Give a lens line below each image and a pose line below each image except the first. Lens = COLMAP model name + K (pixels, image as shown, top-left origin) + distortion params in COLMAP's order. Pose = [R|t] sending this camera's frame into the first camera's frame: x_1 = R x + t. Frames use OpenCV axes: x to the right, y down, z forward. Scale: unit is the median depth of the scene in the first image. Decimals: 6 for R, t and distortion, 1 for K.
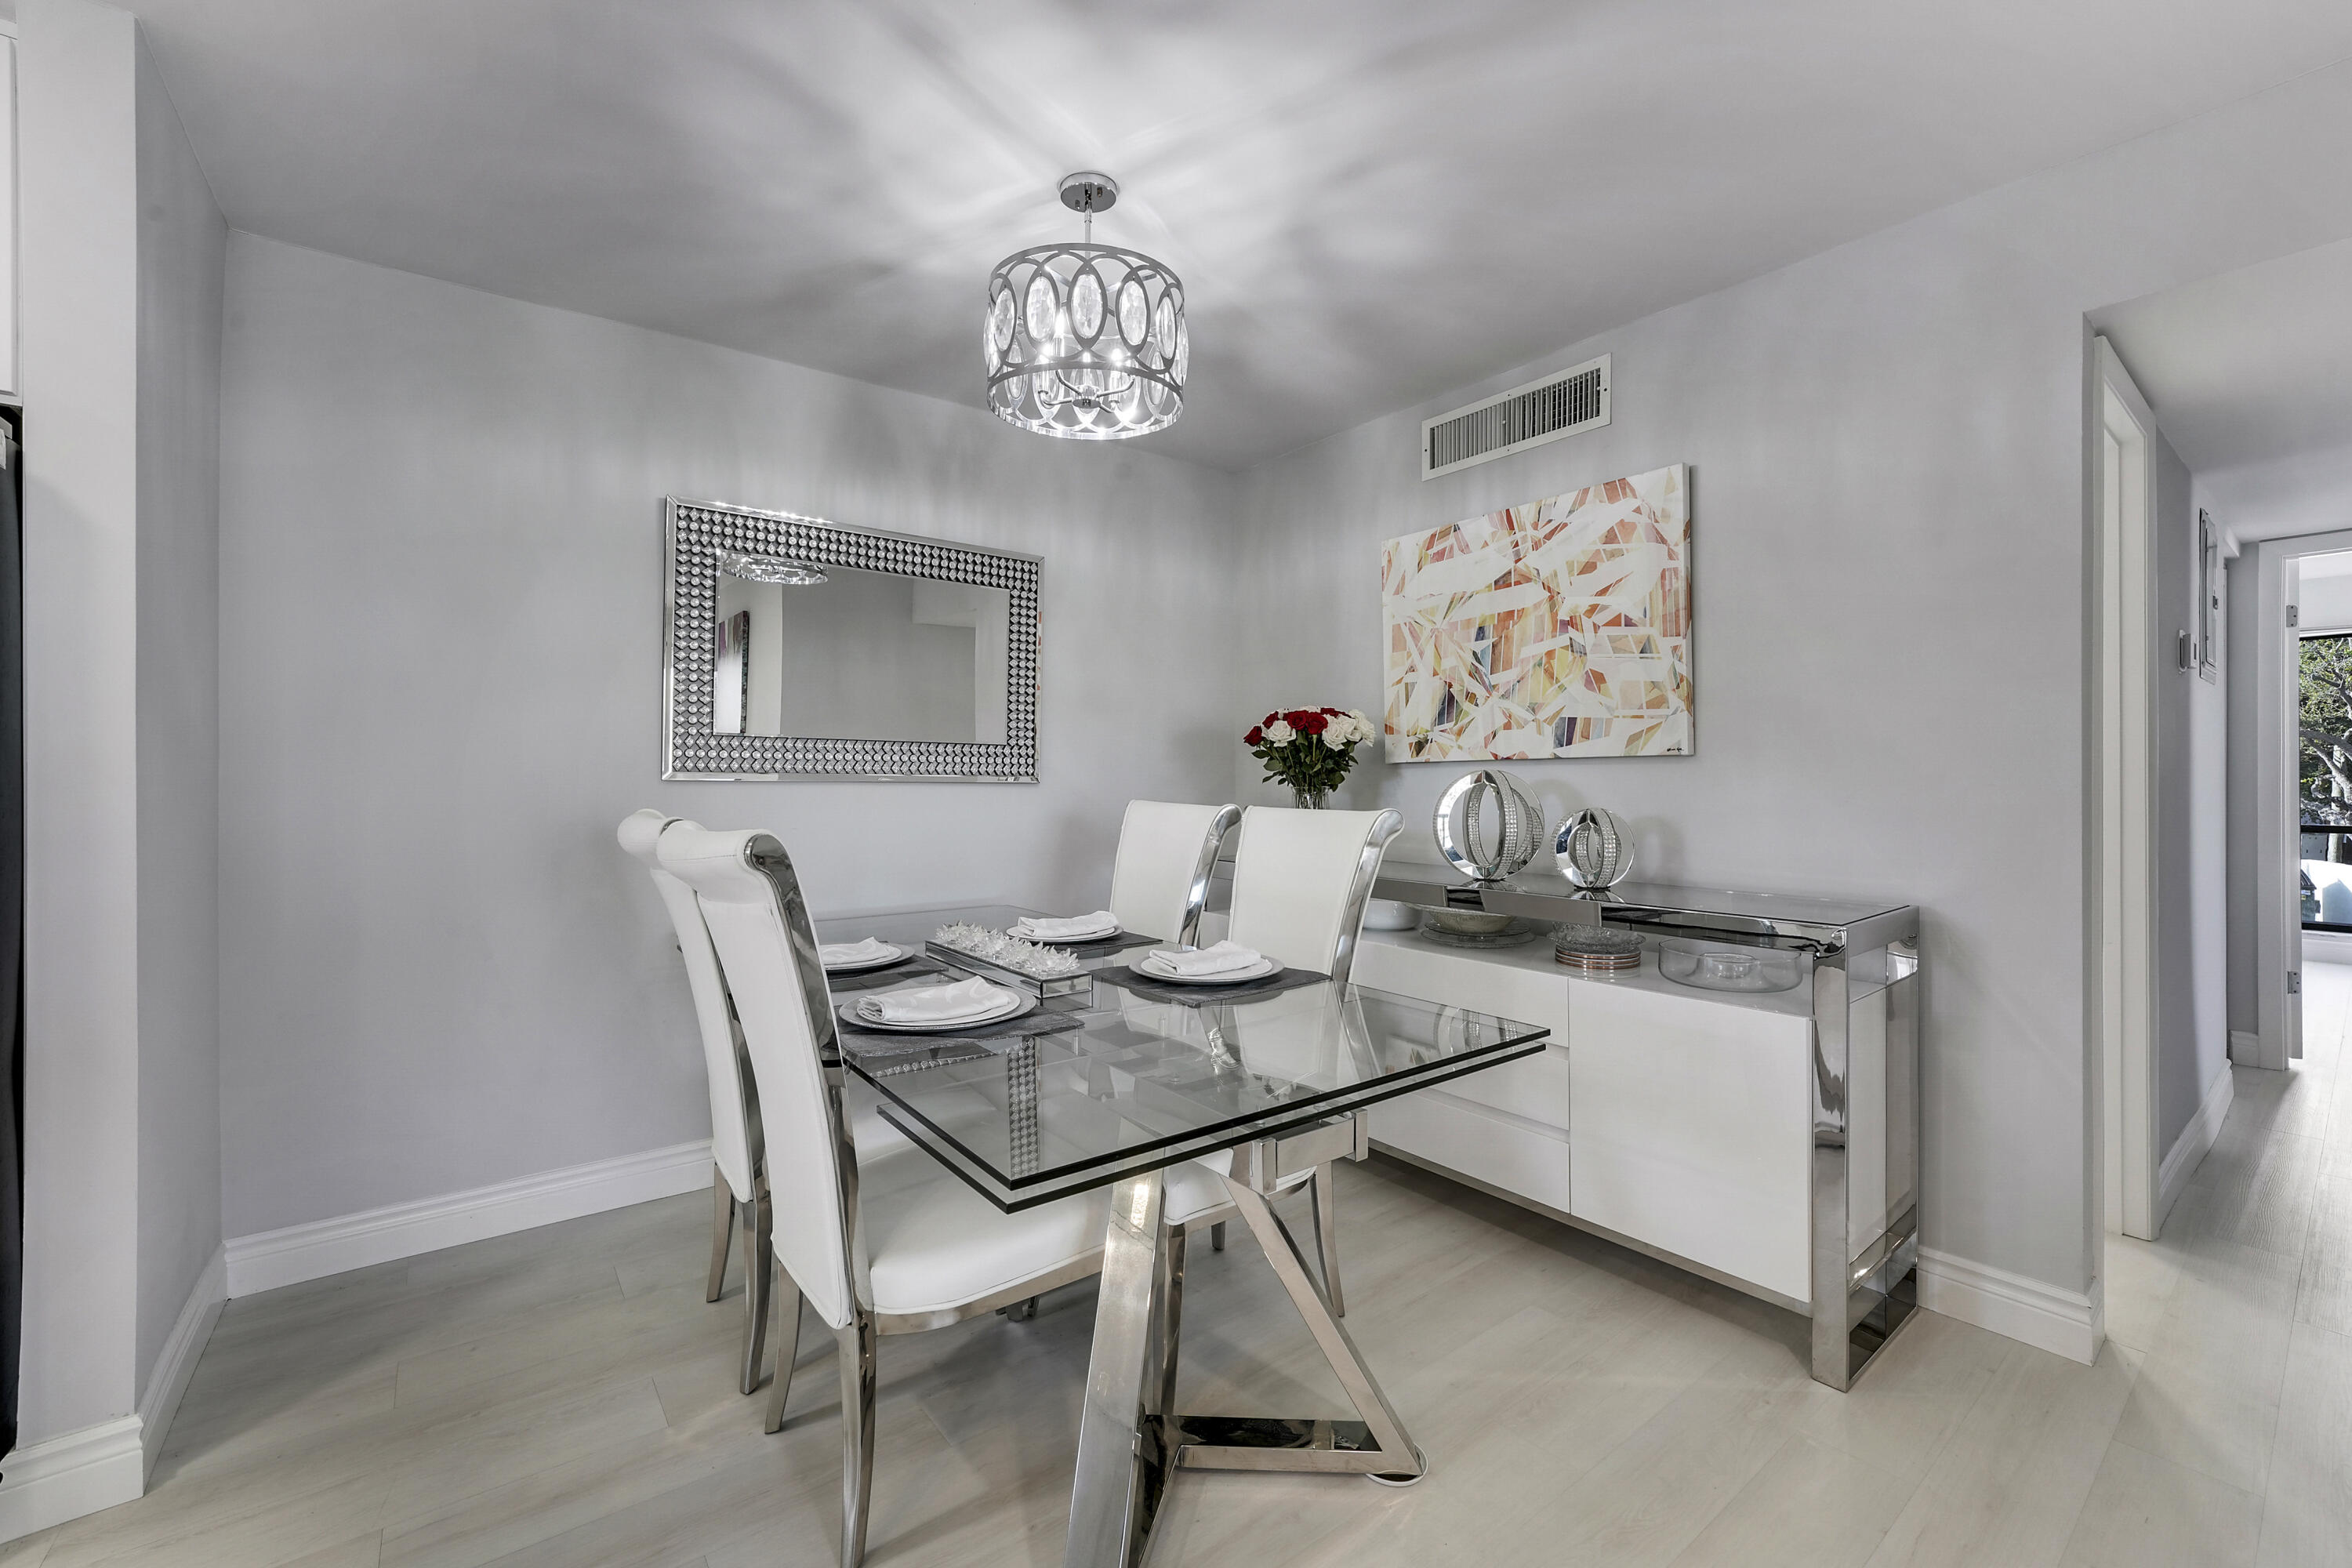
lens RADIAL K [[956.6, 0, 1179.3], [0, 956.6, 772.4], [0, 0, 1]] dist [-0.023078, 0.000165]
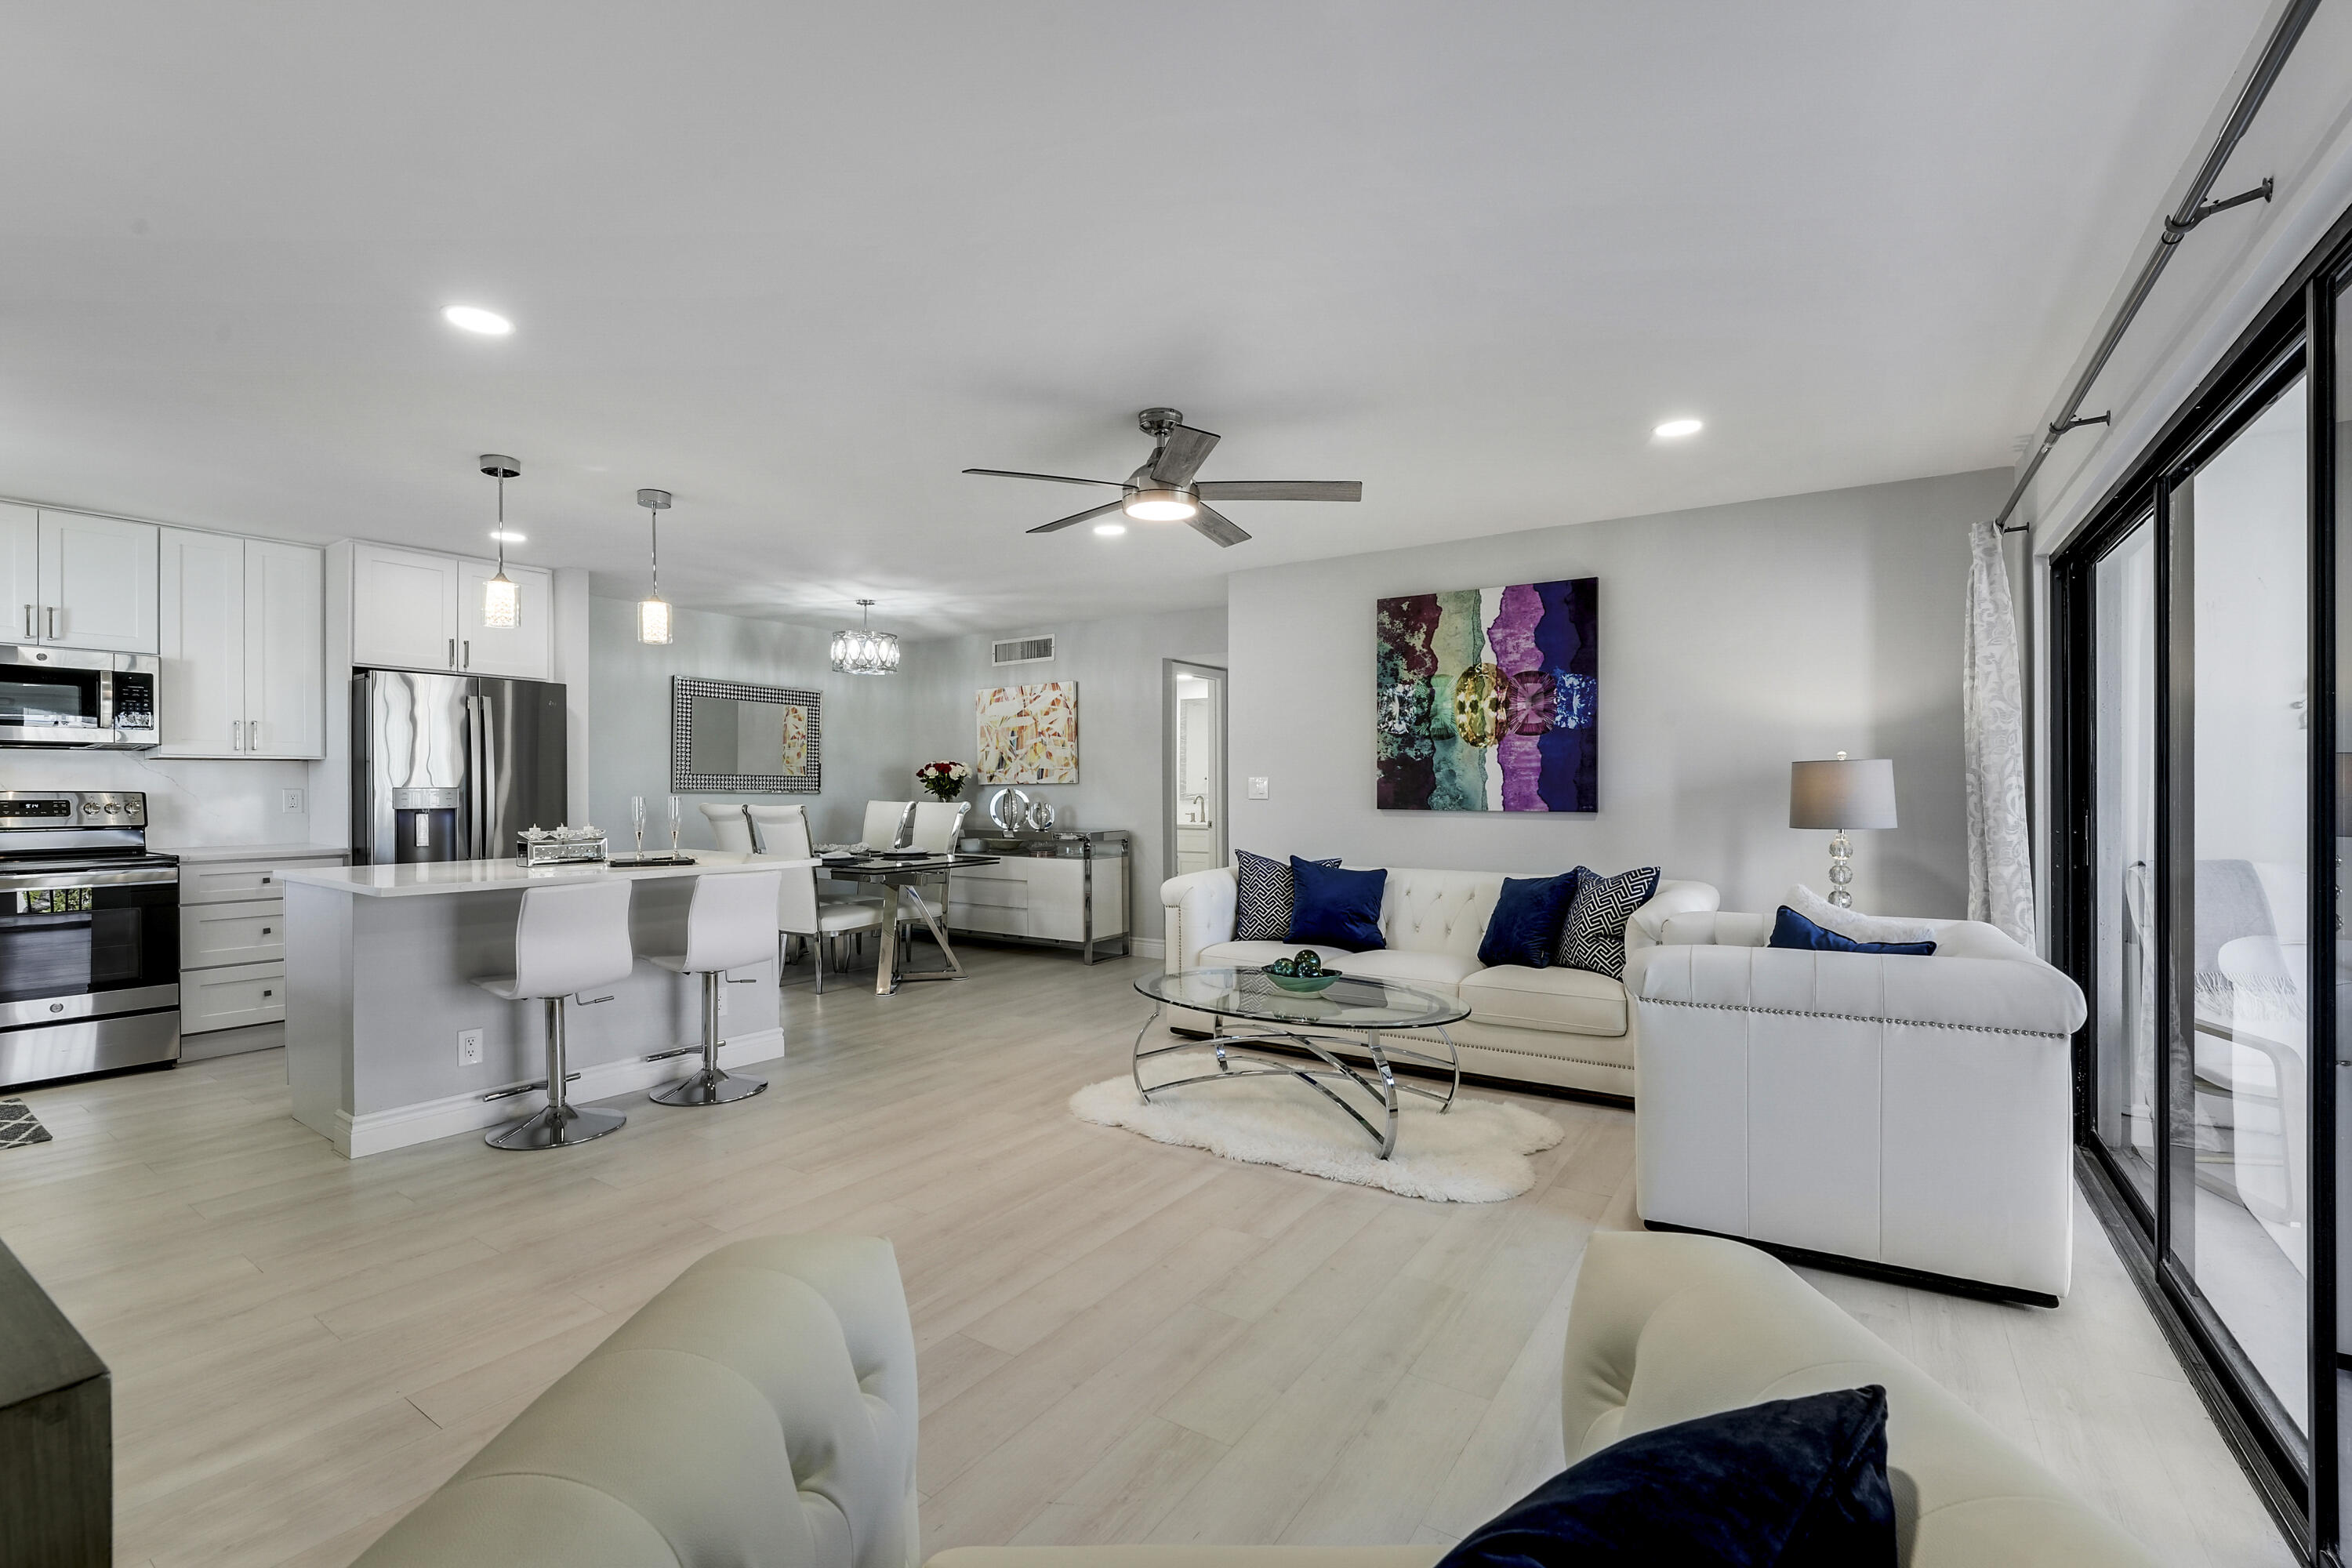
lens RADIAL K [[1024.9, 0, 1145.2], [0, 1024.9, 787.6], [0, 0, 1]] dist [-0.000588, 0.000042]
pose [[0.957065, -0.001288, 0.289872, -0.136299], [-0.000297, 0.999985, 0.005423, -0.019173], [-0.289874, -0.005276, 0.957050, -1.739239]]
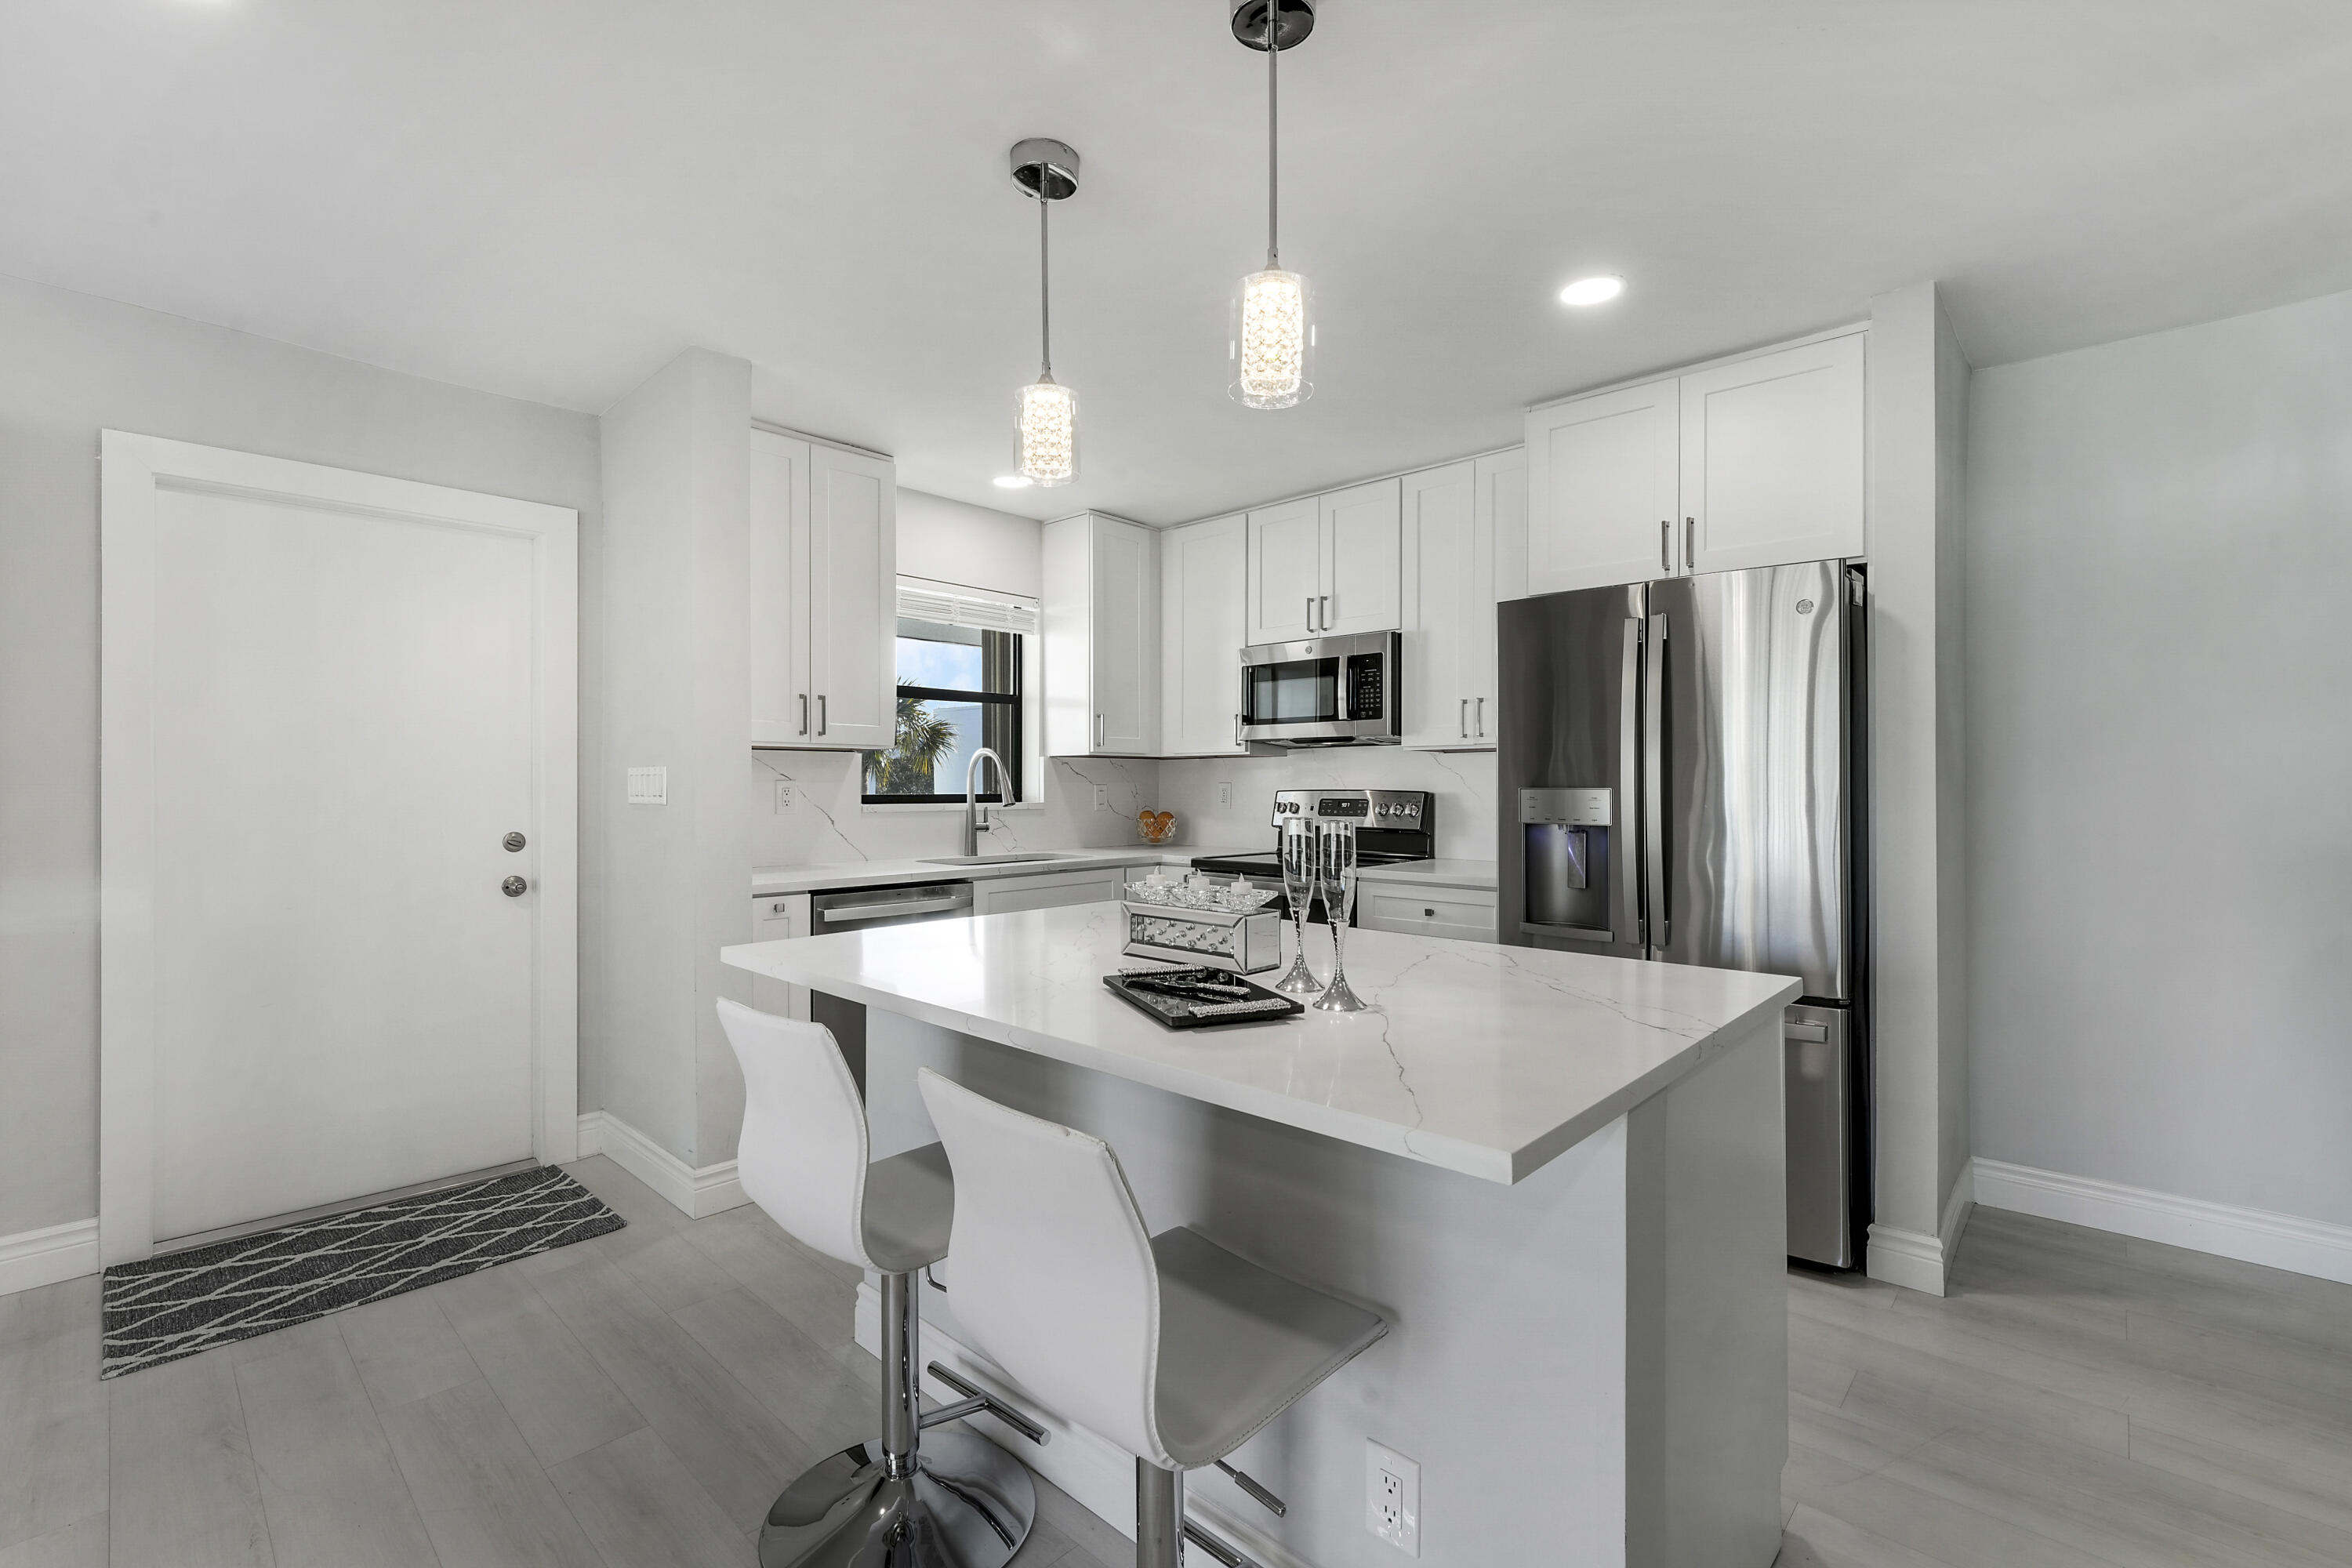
lens RADIAL K [[1016.7, 0, 1166.6], [0, 1016.7, 782.3], [0, 0, 1]] dist [-0.011656, -0.000222]
pose [[0.156989, 0.001081, -0.987600, 0.135988], [0.003817, 0.999991, 0.001701, -0.018572], [0.987593, -0.004036, 0.156983, -0.248181]]
